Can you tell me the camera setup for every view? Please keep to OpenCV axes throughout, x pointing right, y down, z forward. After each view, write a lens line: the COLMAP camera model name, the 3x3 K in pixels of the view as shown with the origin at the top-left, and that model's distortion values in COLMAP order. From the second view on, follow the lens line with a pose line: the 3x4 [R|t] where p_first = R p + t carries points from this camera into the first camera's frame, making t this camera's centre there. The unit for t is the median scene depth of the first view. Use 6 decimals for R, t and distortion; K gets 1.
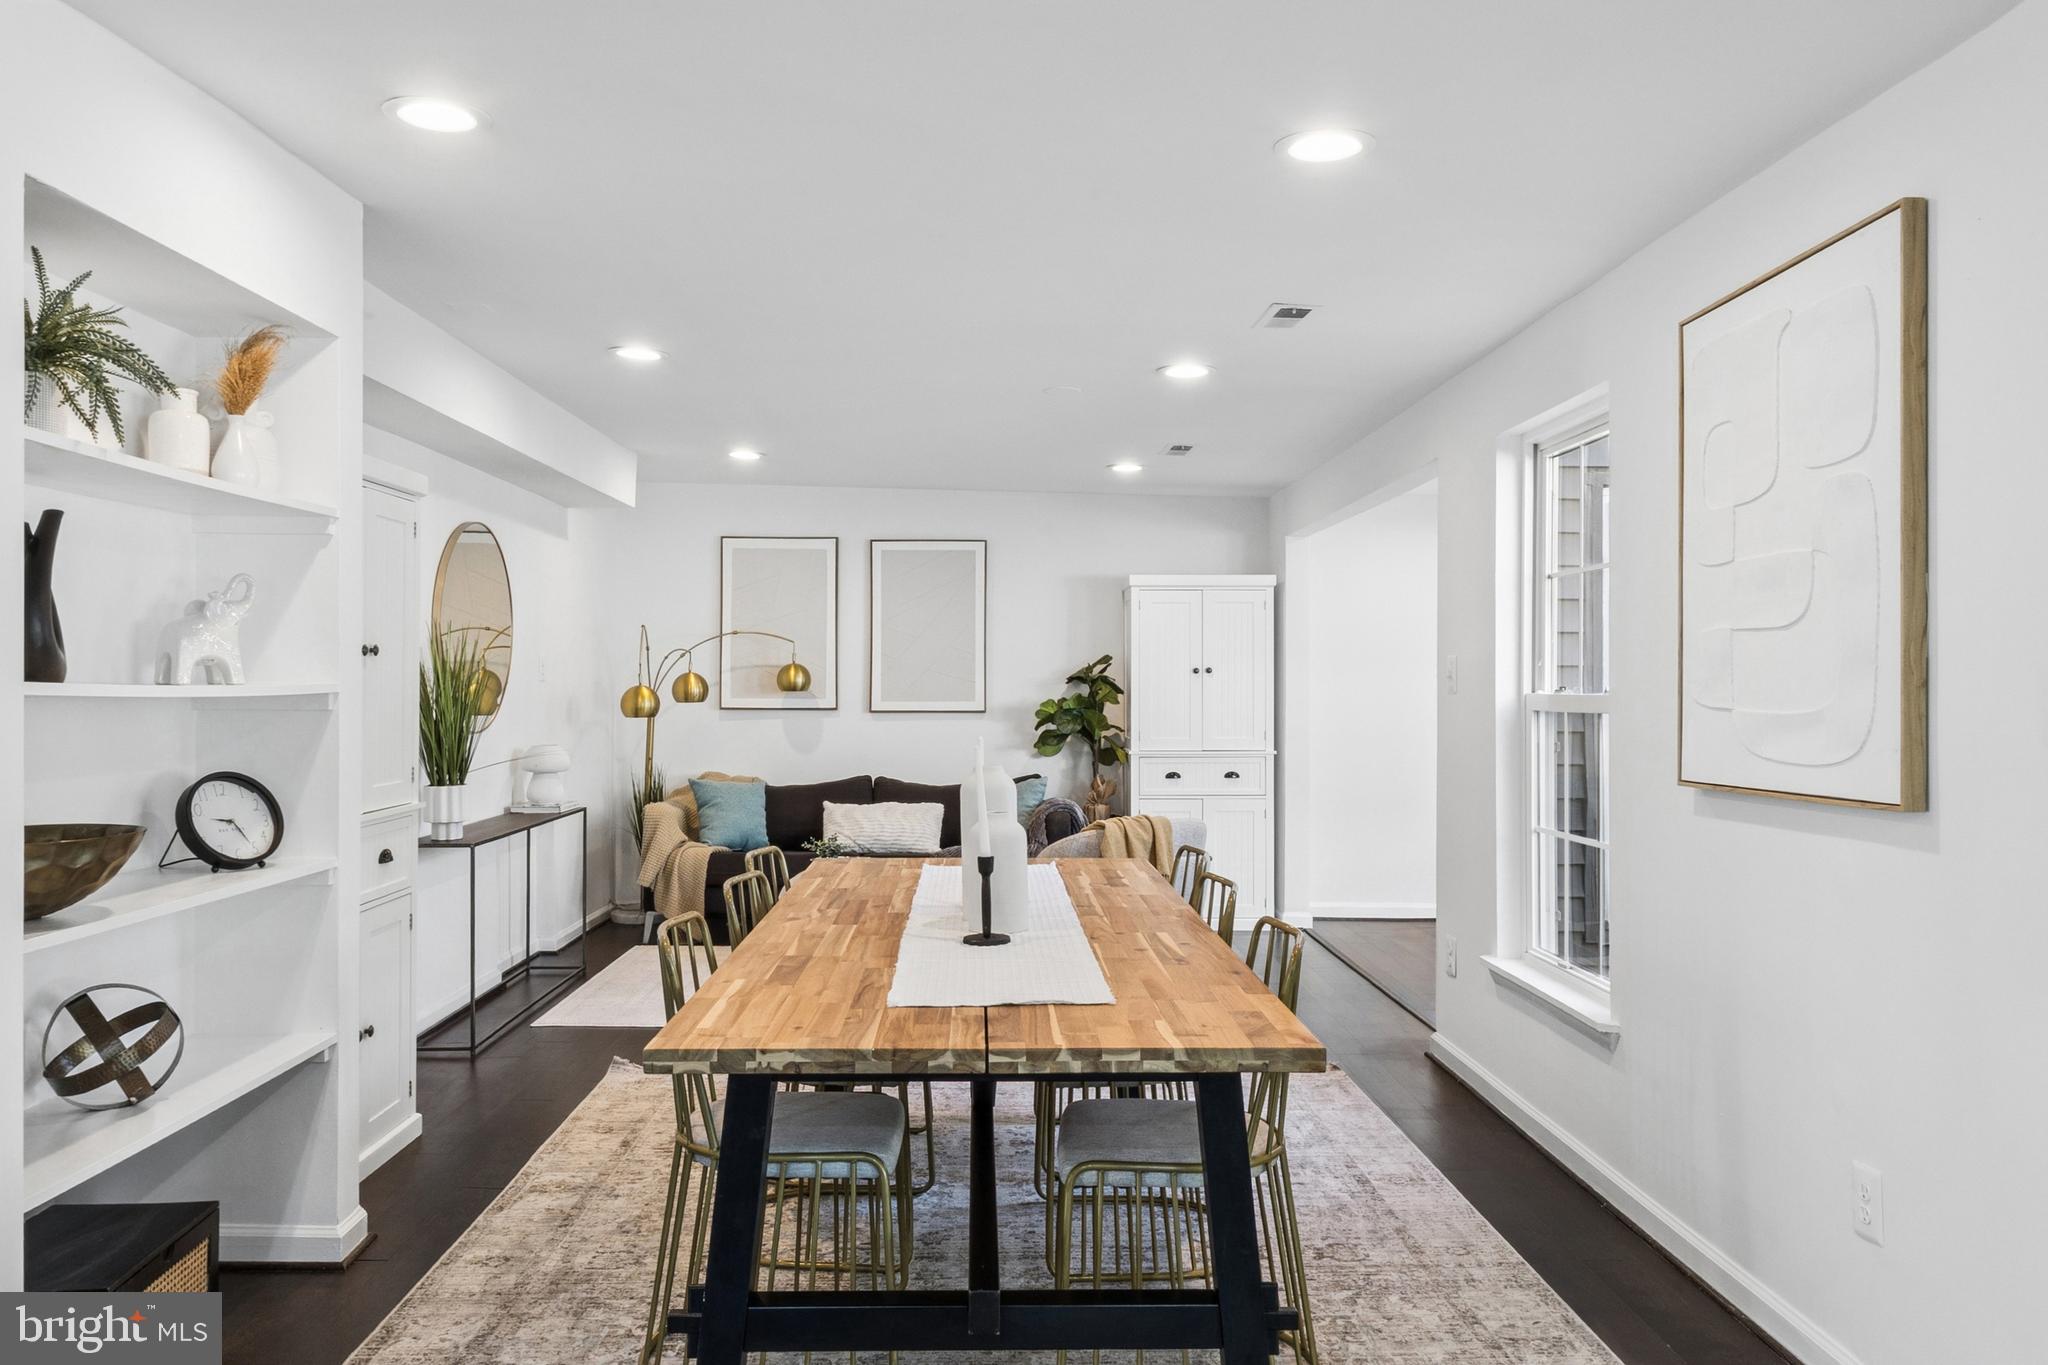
lens RADIAL K [[1426.4, 0, 1028.1], [0, 1426.4, 682.2], [0, 0, 1]] dist [-0.020877, -0.002596]
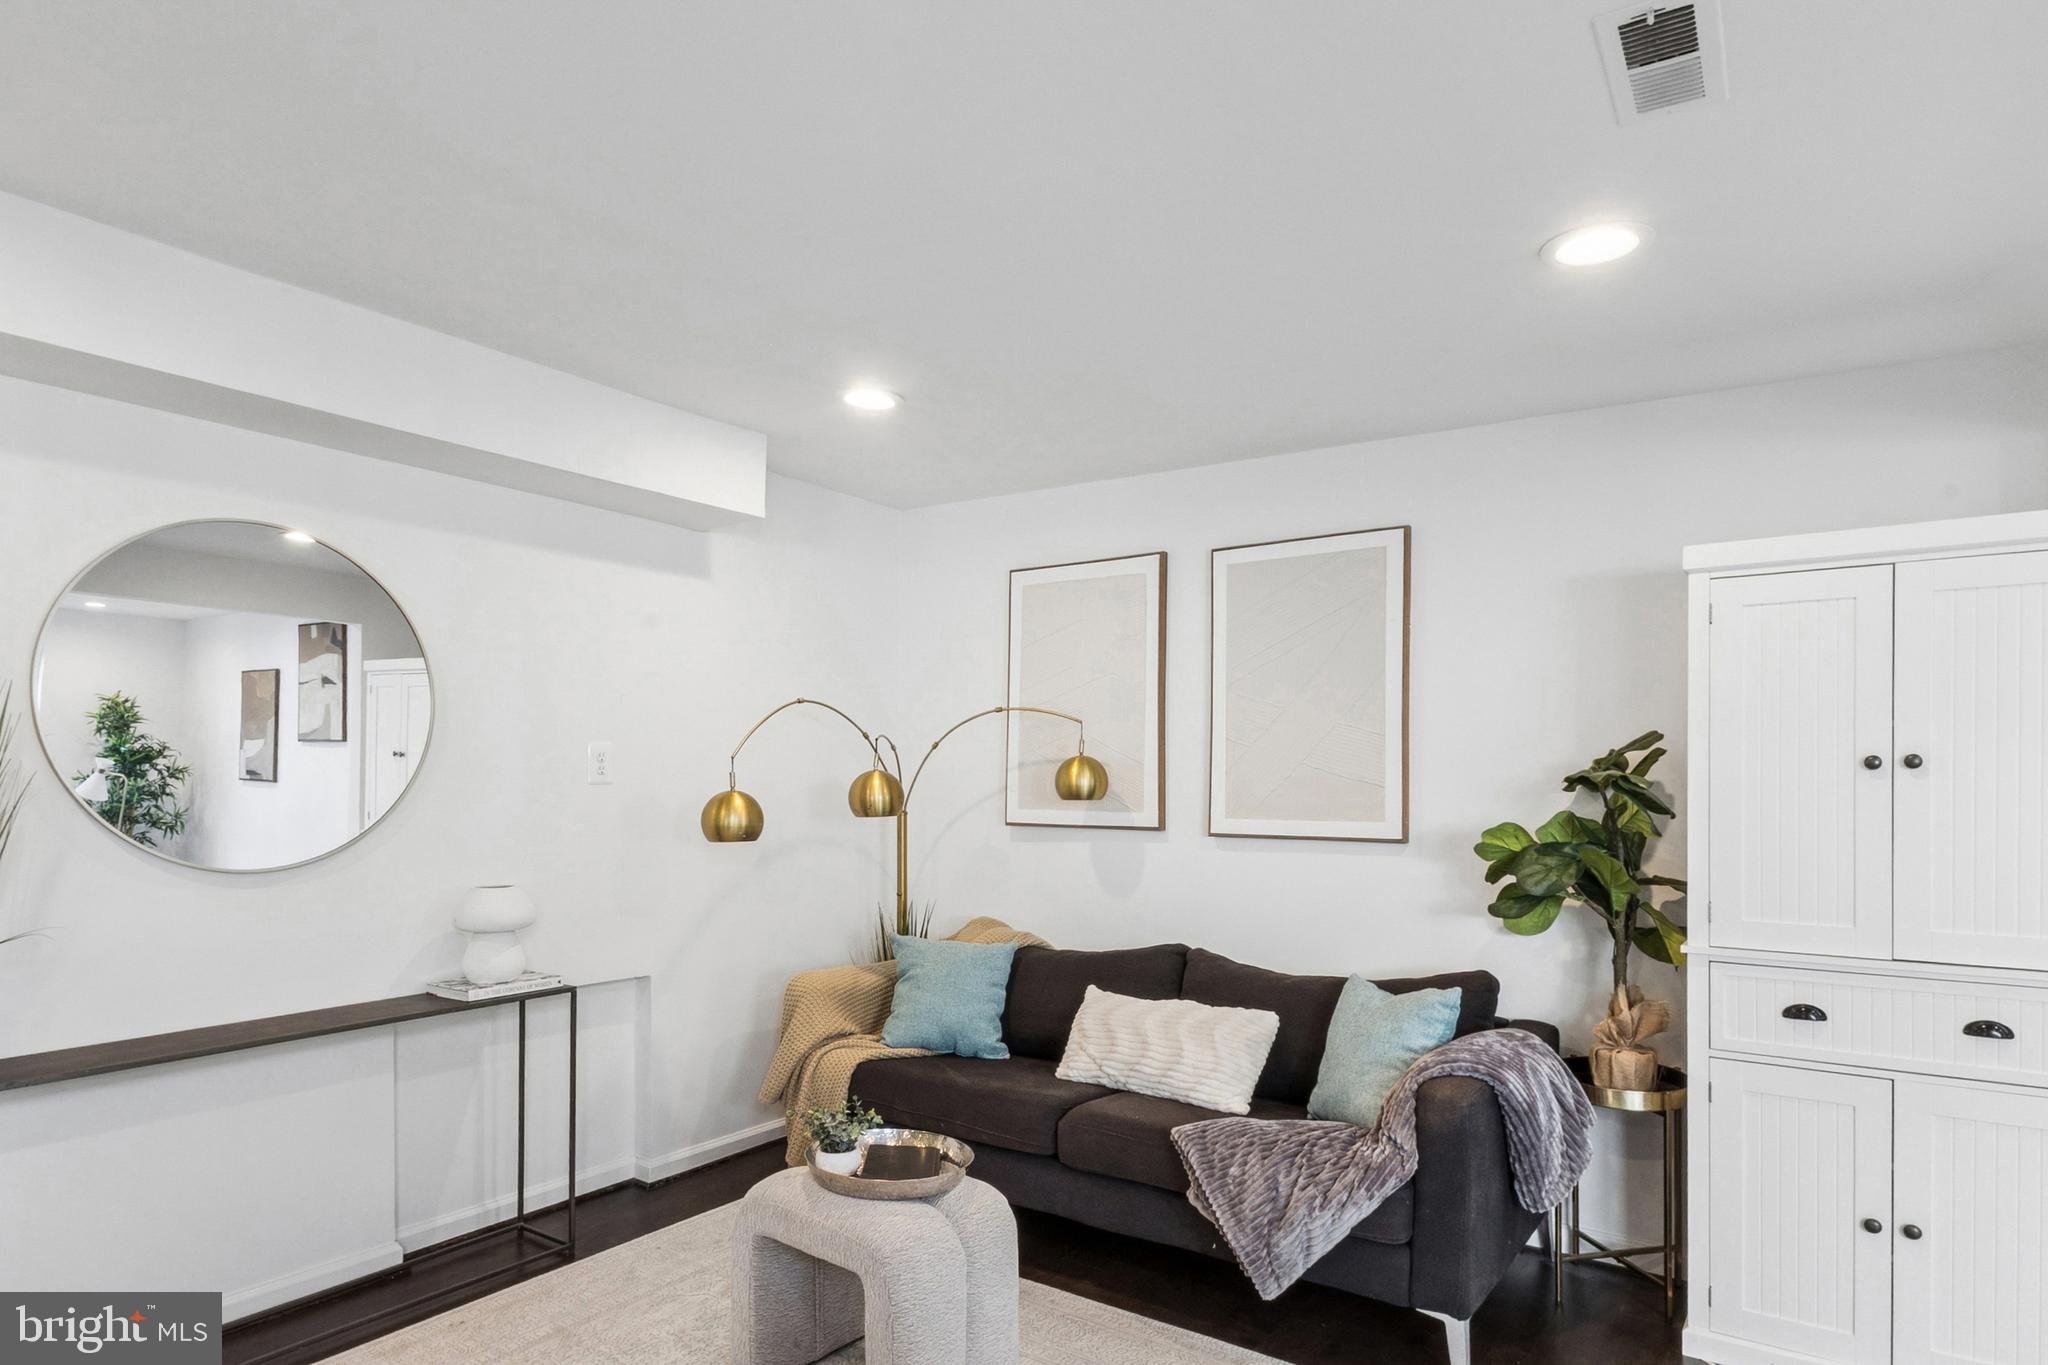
lens RADIAL K [[1168.9, 0, 1015.1], [0, 1168.9, 775.9], [0, 0, 1]] dist [0.016081, 0.000258]
pose [[0.807332, 0.000954, -0.590097, 0.115922], [-0.005257, 0.999971, -0.005575, -0.001181], [0.590074, 0.007603, 0.807313, 0.567341]]
